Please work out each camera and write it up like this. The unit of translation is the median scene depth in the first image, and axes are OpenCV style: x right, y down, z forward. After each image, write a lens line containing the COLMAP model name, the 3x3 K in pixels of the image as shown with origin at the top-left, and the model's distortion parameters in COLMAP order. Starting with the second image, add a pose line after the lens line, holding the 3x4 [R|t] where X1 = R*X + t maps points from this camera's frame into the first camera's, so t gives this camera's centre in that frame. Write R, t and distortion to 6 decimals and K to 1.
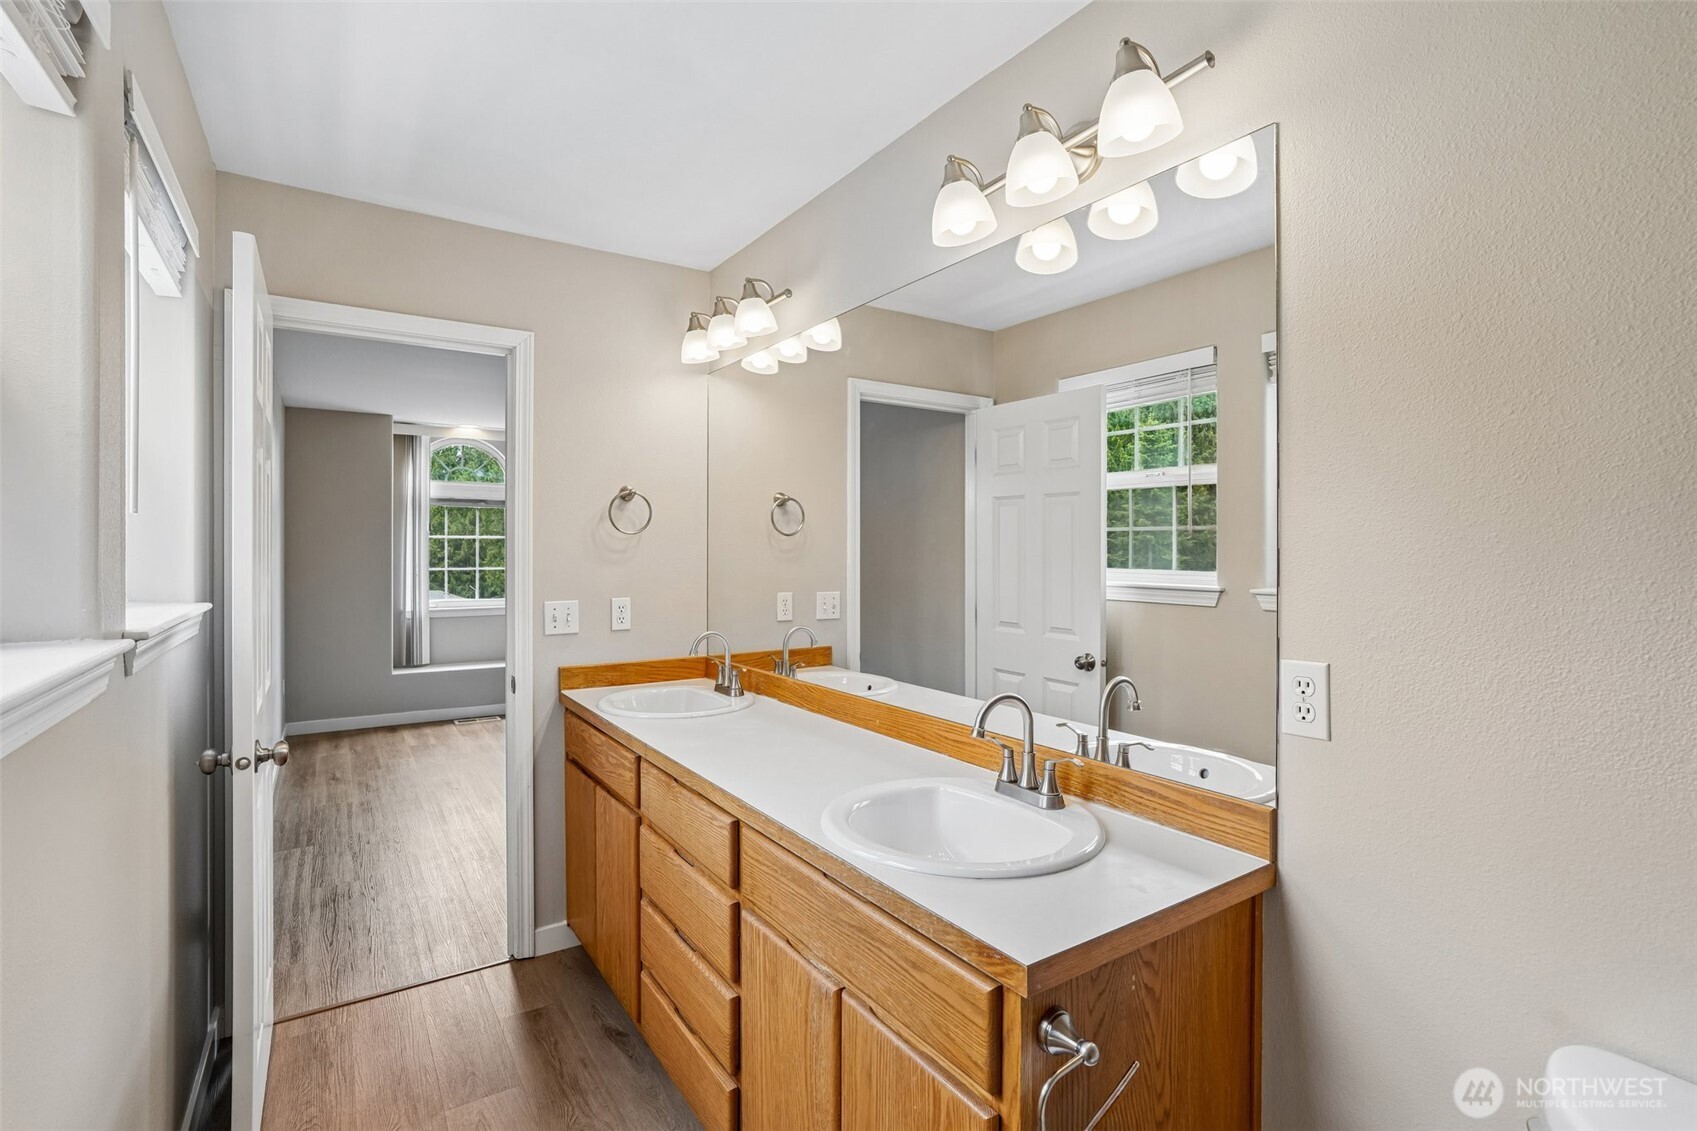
lens RADIAL K [[785.1, 0, 838.1], [0, 785.1, 558.5], [0, 0, 1]] dist [-0.027598, 0.004810]
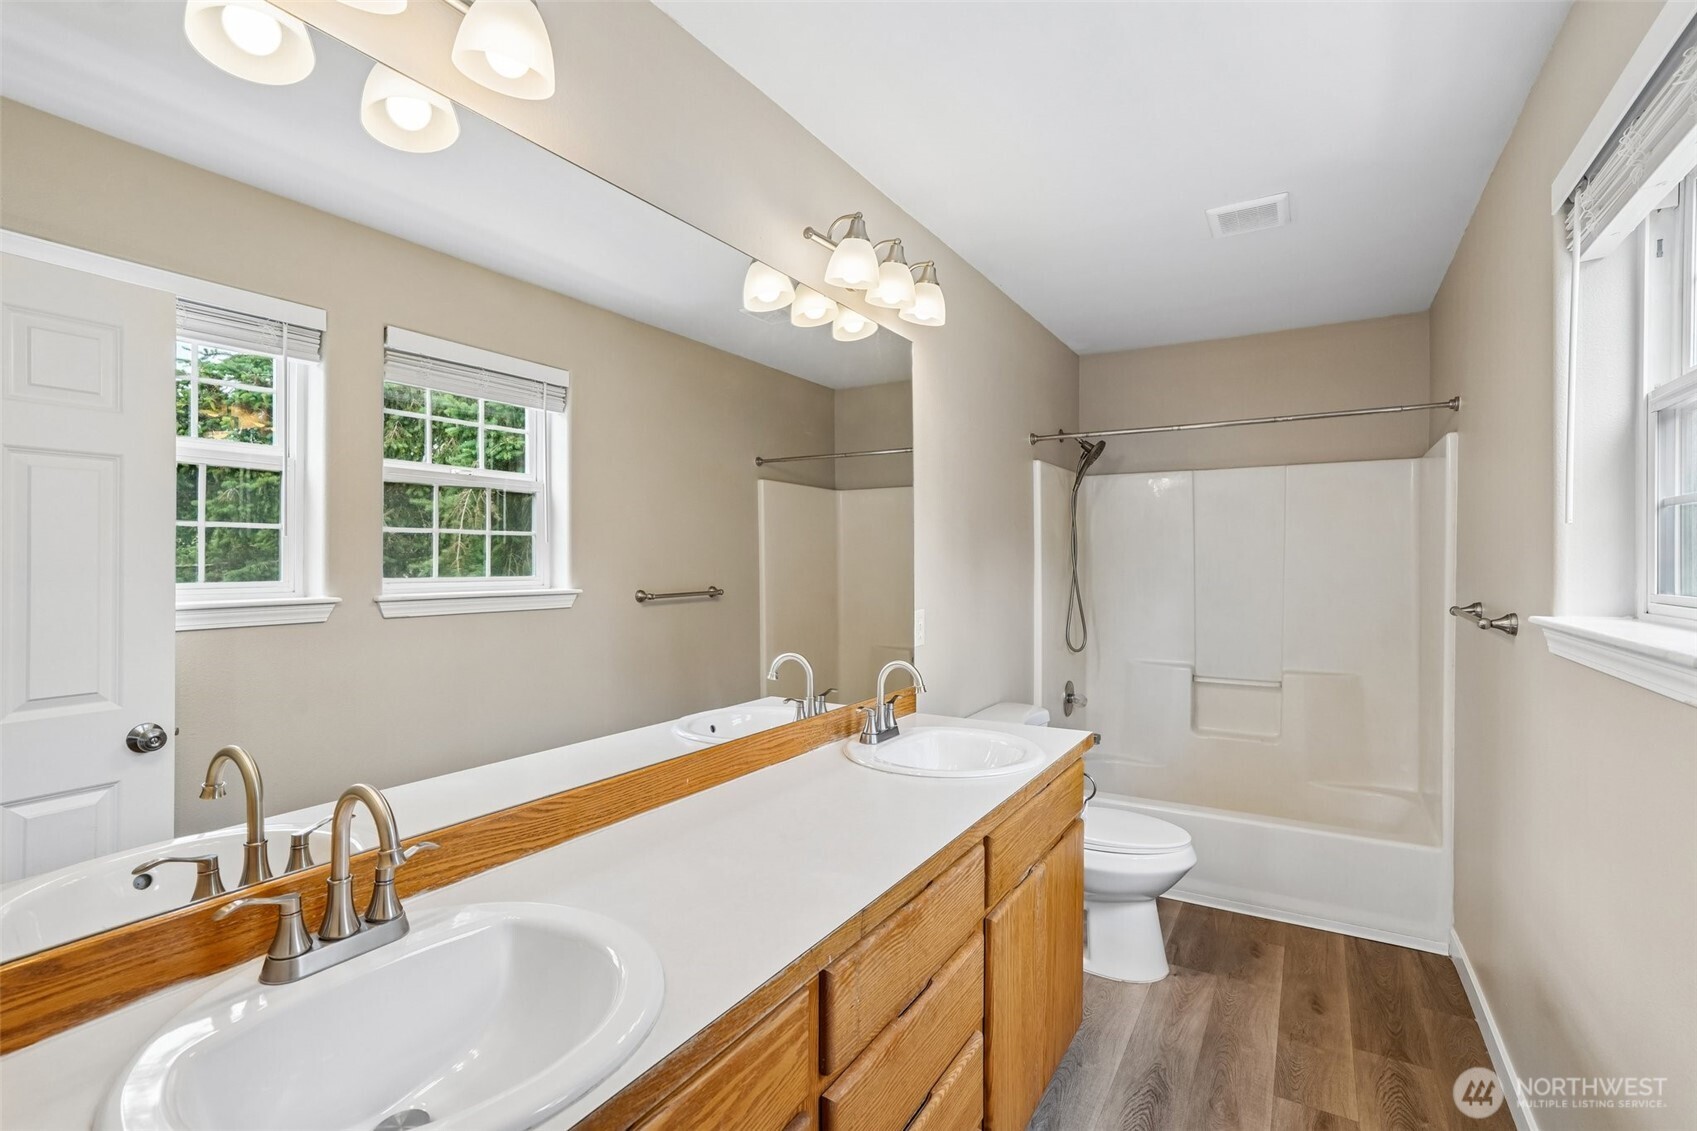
lens RADIAL K [[785.1, 0, 849.1], [0, 785.1, 555.7], [0, 0, 1]] dist [-0.027598, 0.004810]
pose [[-0.428985, -0.007684, 0.903279, -0.542465], [0.003786, 0.999940, 0.010304, -0.016648], [-0.903304, 0.007840, -0.428930, 0.897034]]
